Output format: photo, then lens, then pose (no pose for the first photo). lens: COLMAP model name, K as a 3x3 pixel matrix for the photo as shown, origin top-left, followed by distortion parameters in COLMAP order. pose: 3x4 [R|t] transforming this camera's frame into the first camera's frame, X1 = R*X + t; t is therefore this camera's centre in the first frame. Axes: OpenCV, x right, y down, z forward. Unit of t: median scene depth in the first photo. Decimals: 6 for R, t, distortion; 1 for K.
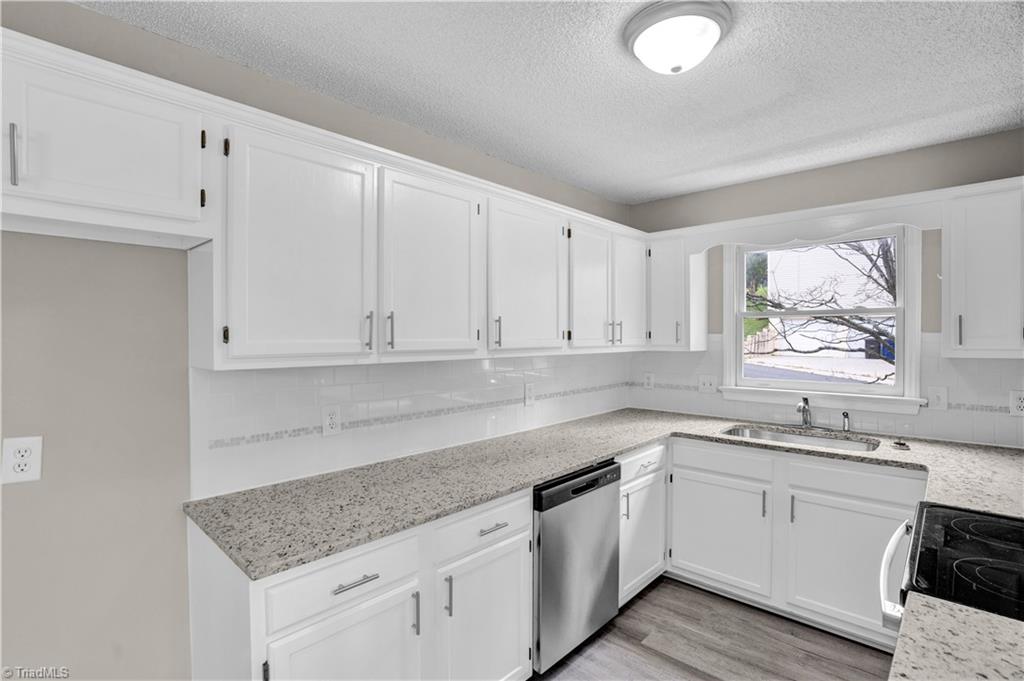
lens RADIAL K [[481.5, 0, 503.2], [0, 481.5, 344.9], [0, 0, 1]] dist [-0.042891, 0.012207]
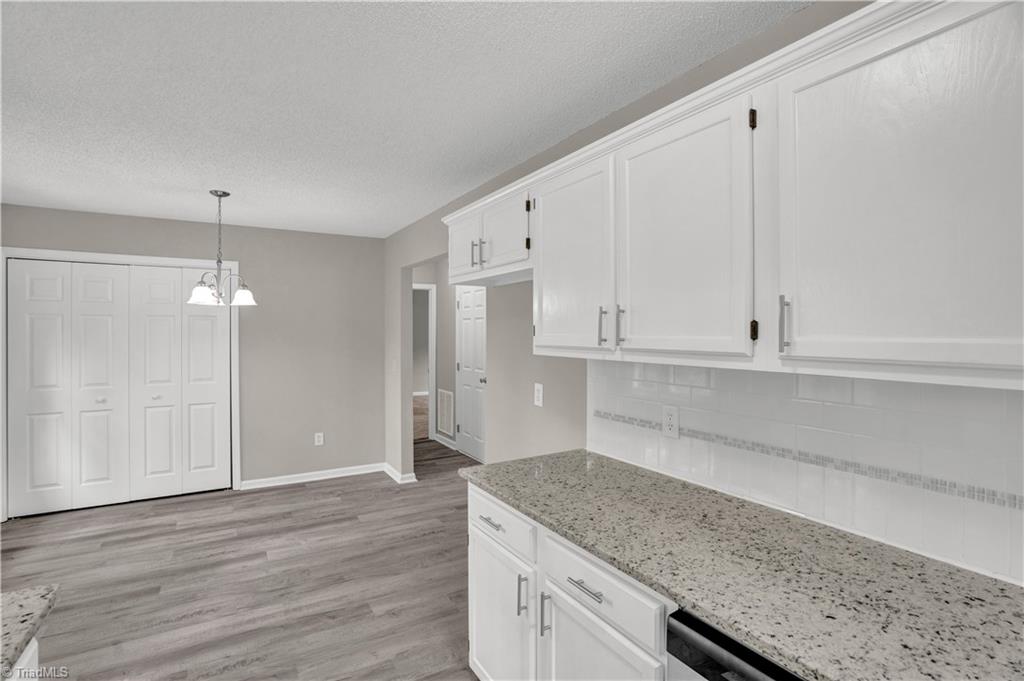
lens RADIAL K [[481.5, 0, 521.1], [0, 481.5, 333.0], [0, 0, 1]] dist [-0.042891, 0.012207]
pose [[-0.251385, -0.001016, -0.967887, 0.580600], [-0.015763, 0.999871, 0.003044, -0.014313], [0.967759, 0.016022, -0.251369, 0.866858]]
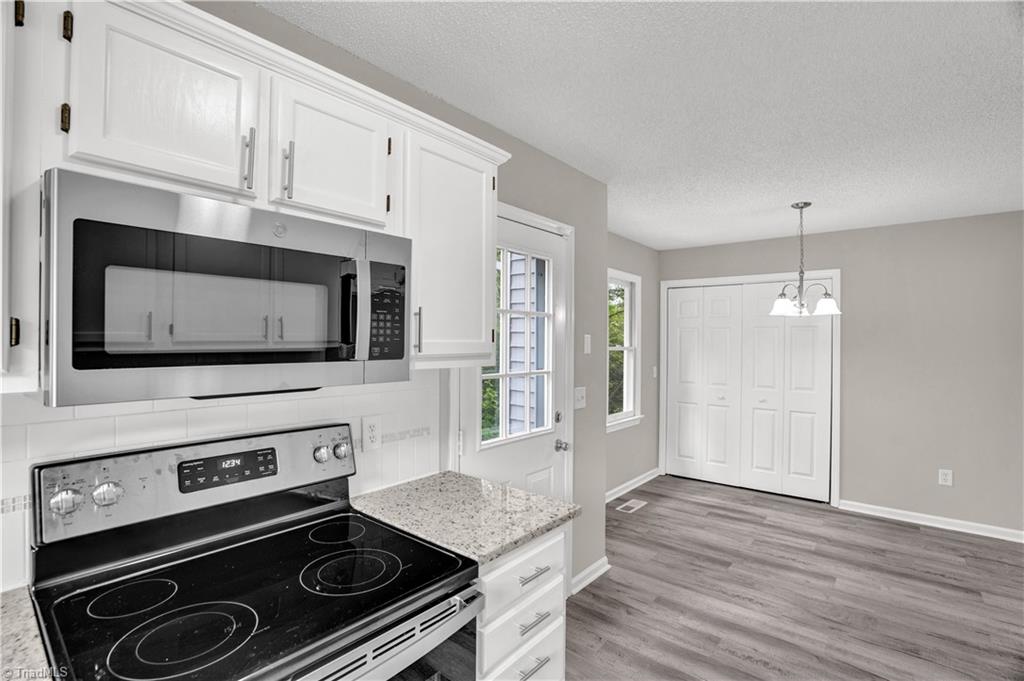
lens RADIAL K [[481.5, 0, 503.2], [0, 481.5, 342.5], [0, 0, 1]] dist [-0.042891, 0.012207]
pose [[-0.998112, -0.007220, -0.060999, 0.411703], [-0.008376, 0.999790, 0.018722, -0.017258], [0.060851, 0.019198, -0.997962, 1.023463]]
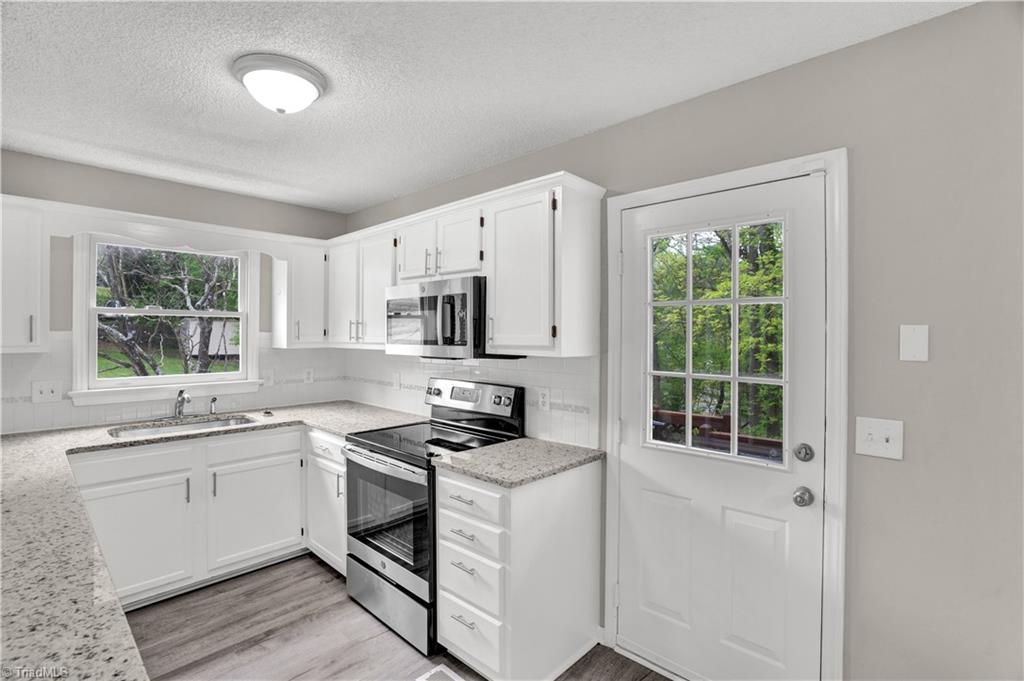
lens RADIAL K [[481.5, 0, 510.0], [0, 481.5, 337.3], [0, 0, 1]] dist [-0.042891, 0.012207]
pose [[0.002591, -0.005623, 0.999981, -0.581632], [0.013416, 0.999894, 0.005588, -0.008711], [-0.999907, 0.013402, 0.002666, 0.300608]]
